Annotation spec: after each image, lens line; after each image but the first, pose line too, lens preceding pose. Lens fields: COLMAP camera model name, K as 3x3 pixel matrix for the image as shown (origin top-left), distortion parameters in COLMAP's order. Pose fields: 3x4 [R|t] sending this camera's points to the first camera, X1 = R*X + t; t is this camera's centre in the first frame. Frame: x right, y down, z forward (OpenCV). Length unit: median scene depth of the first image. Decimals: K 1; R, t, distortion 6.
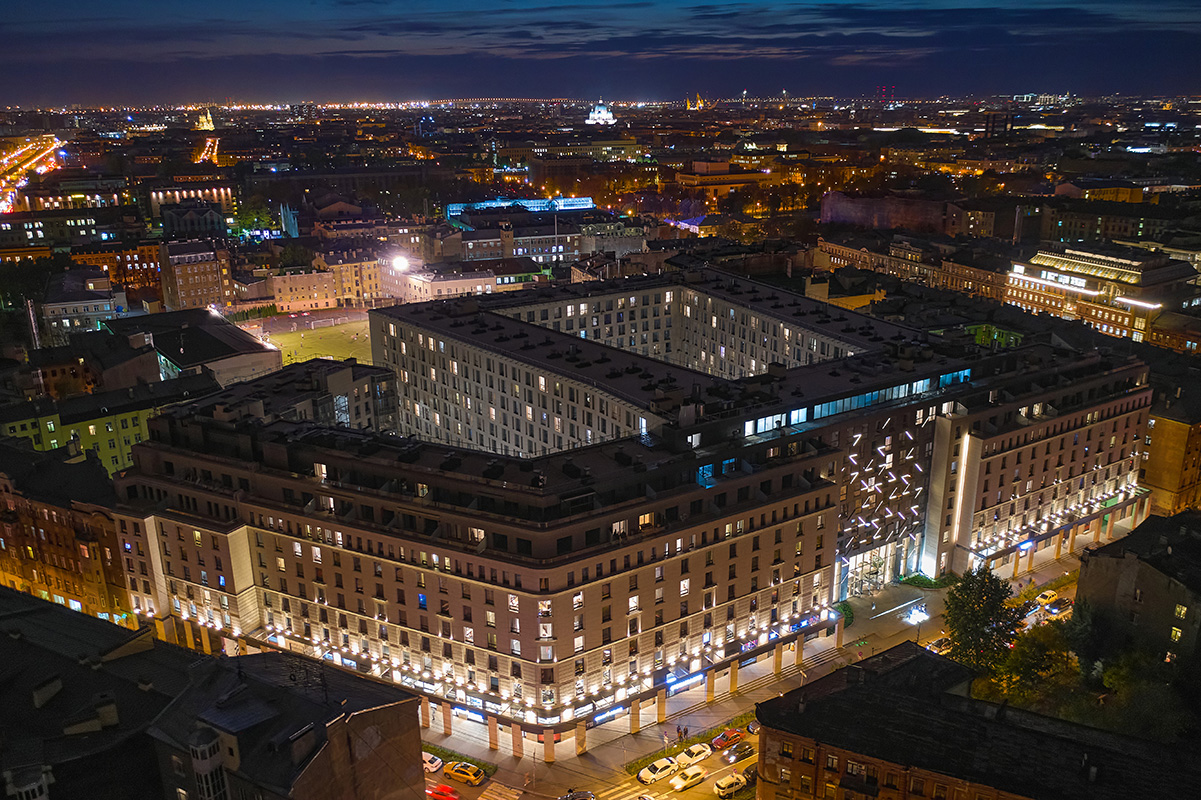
lens RADIAL K [[956.0, 0, 615.2], [0, 956.0, 431.2], [0, 0, 1]] dist [-0.015671, -0.003124]
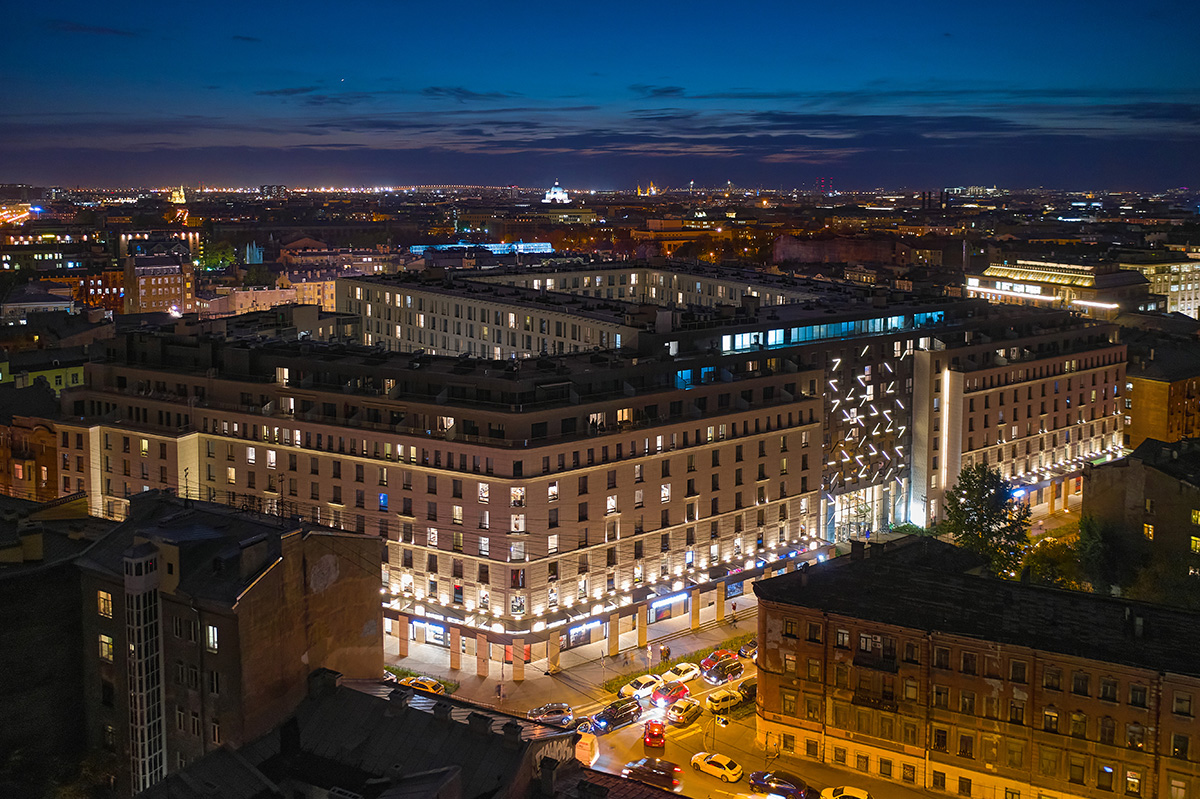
lens RADIAL K [[955.2, 0, 563.8], [0, 955.2, 408.4], [0, 0, 1]] dist [-0.015671, -0.003124]
pose [[0.999863, 0.008176, 0.014383, -0.038001], [-0.004332, 0.968404, -0.249349, 0.294926], [-0.015968, 0.249253, 0.968307, 0.074109]]
